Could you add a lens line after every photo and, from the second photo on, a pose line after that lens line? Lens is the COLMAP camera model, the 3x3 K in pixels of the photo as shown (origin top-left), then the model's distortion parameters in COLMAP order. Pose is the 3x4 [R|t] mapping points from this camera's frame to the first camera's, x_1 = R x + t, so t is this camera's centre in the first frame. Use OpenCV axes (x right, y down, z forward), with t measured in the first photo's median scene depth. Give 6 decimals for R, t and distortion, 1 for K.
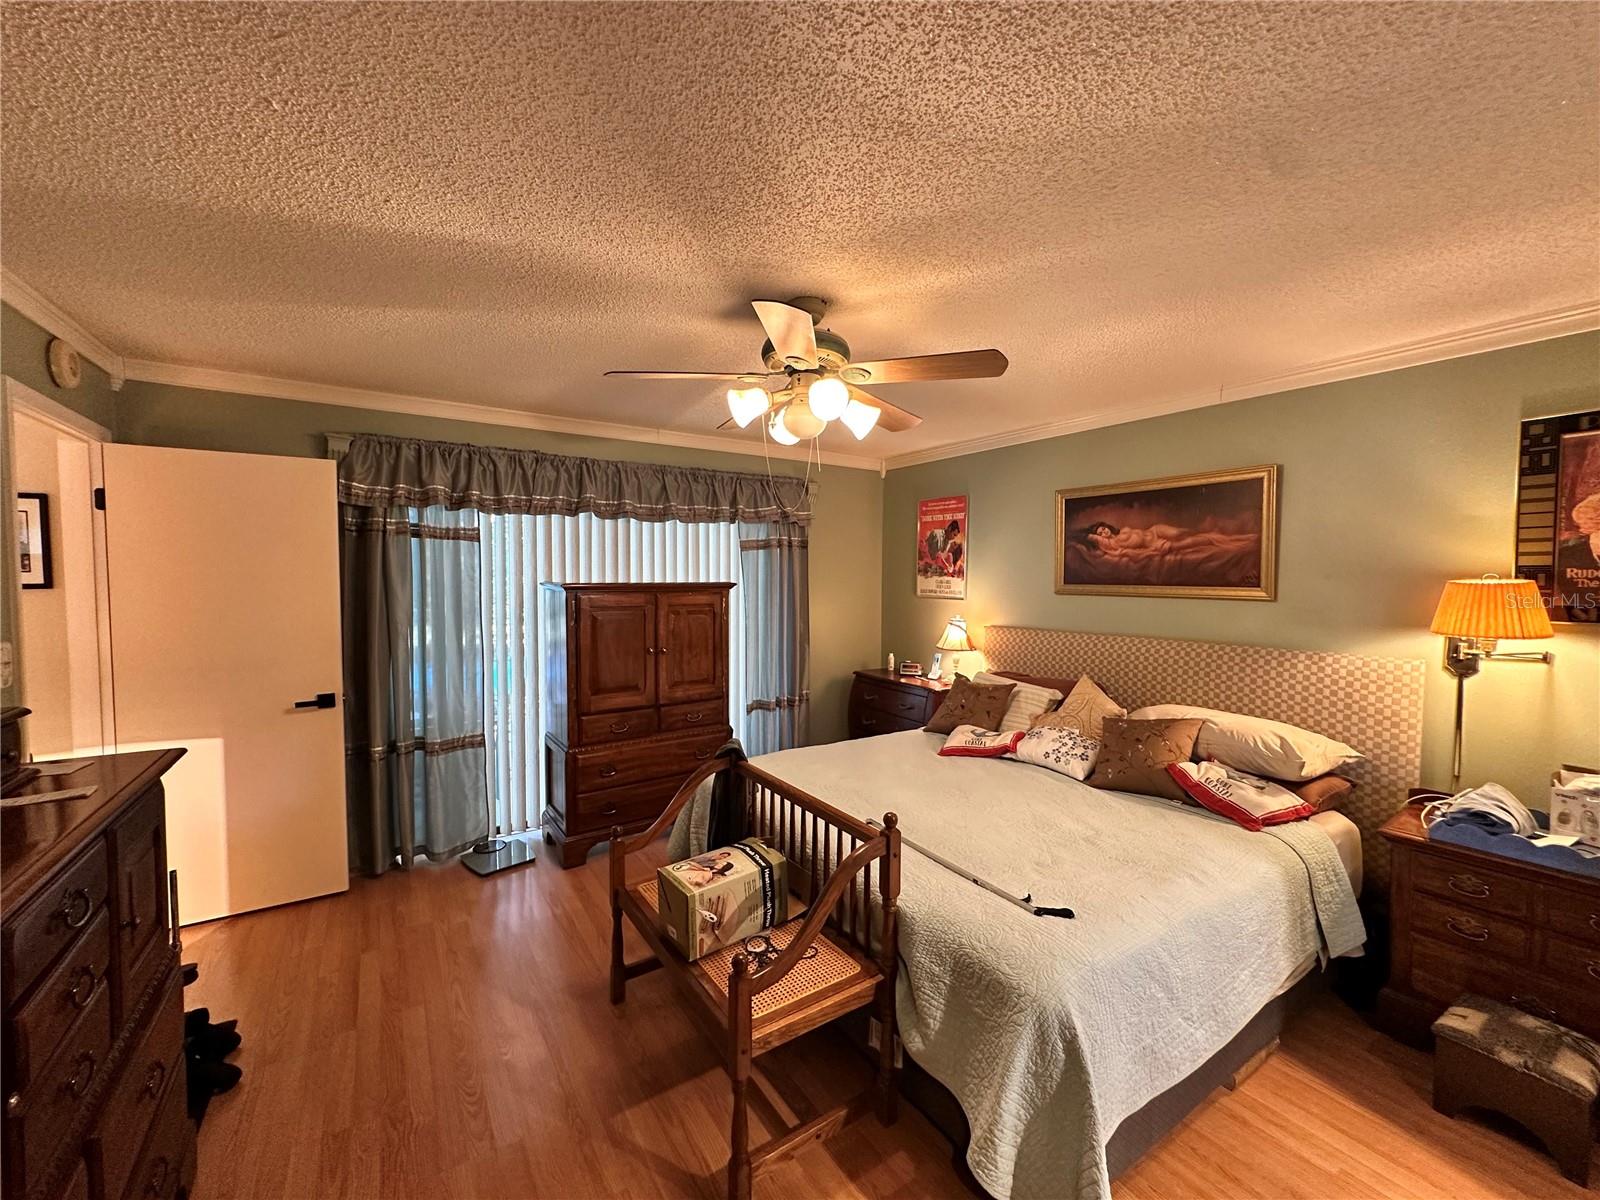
lens RADIAL K [[637.1, 0, 803.8], [0, 637.1, 600.5], [0, 0, 1]] dist [-0.004184, 0.001459]
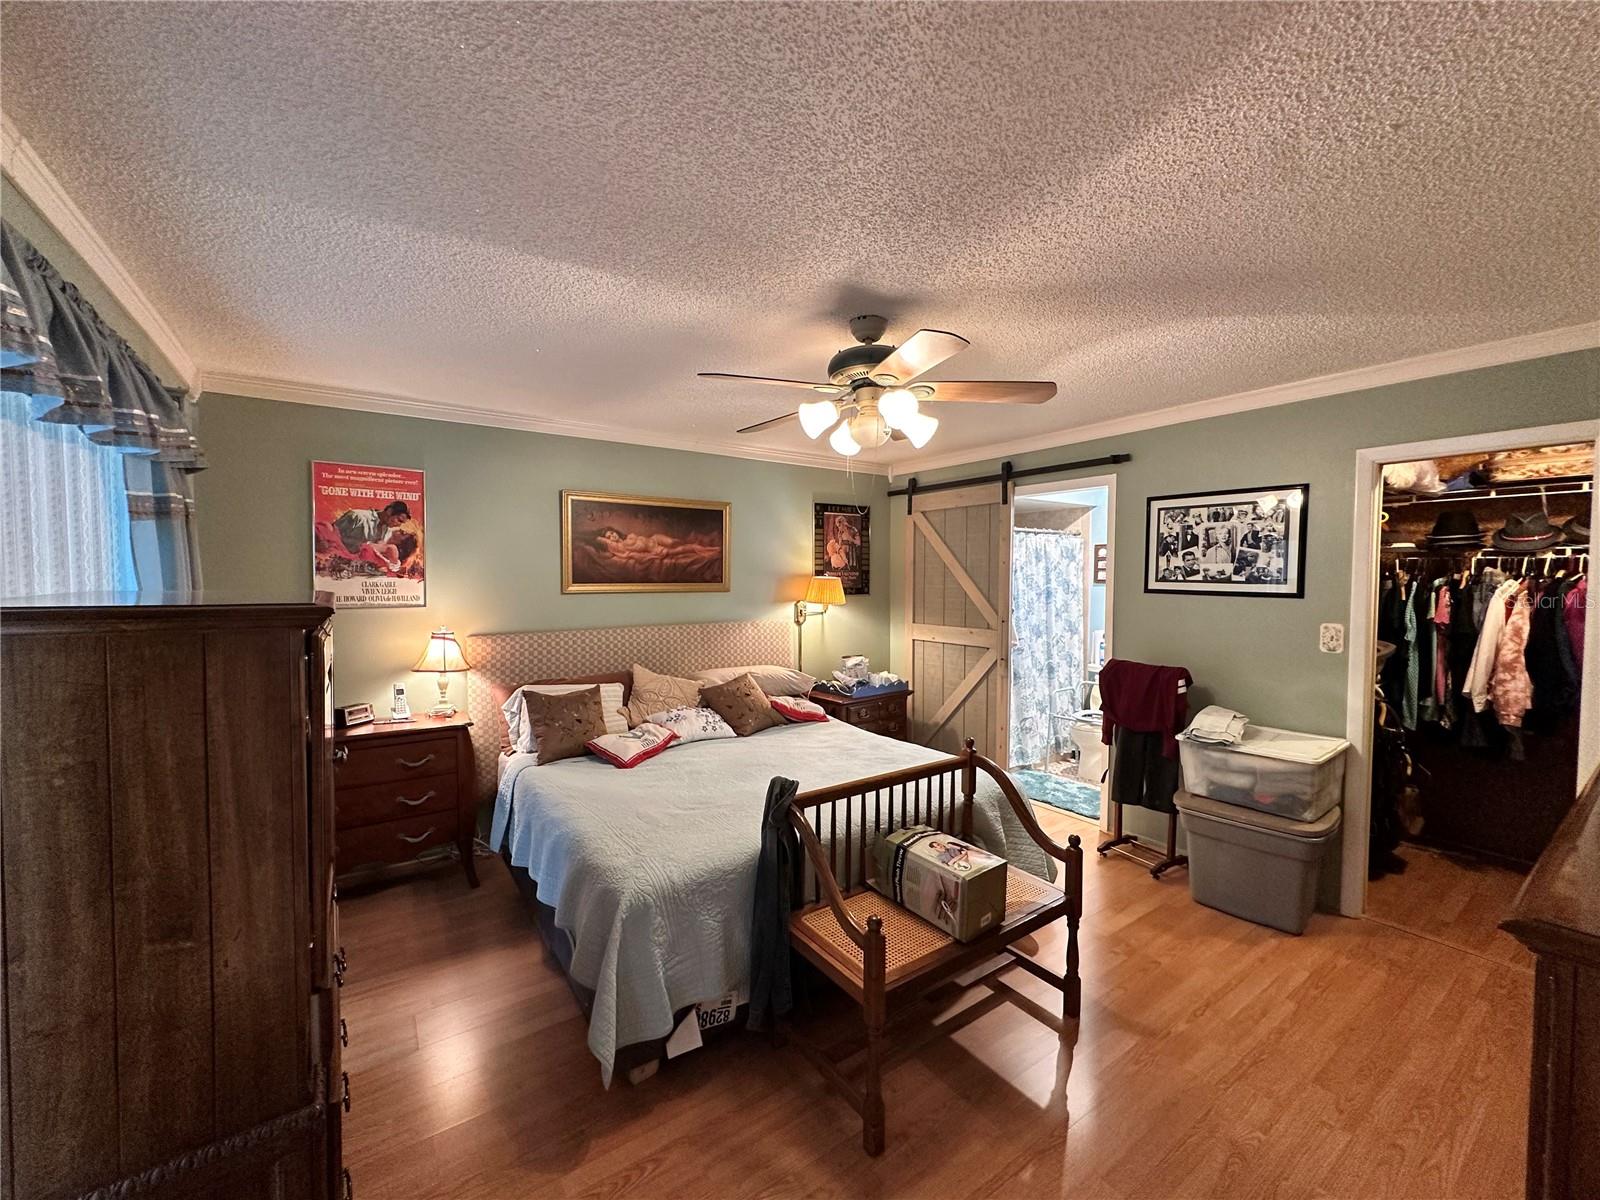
lens RADIAL K [[637.1, 0, 801.8], [0, 637.1, 598.4], [0, 0, 1]] dist [-0.004184, 0.001459]
pose [[-0.021587, -0.042833, 0.998849, -0.687347], [0.037270, 0.998353, 0.043617, -0.036624], [-0.999072, 0.038169, -0.019955, 0.730610]]
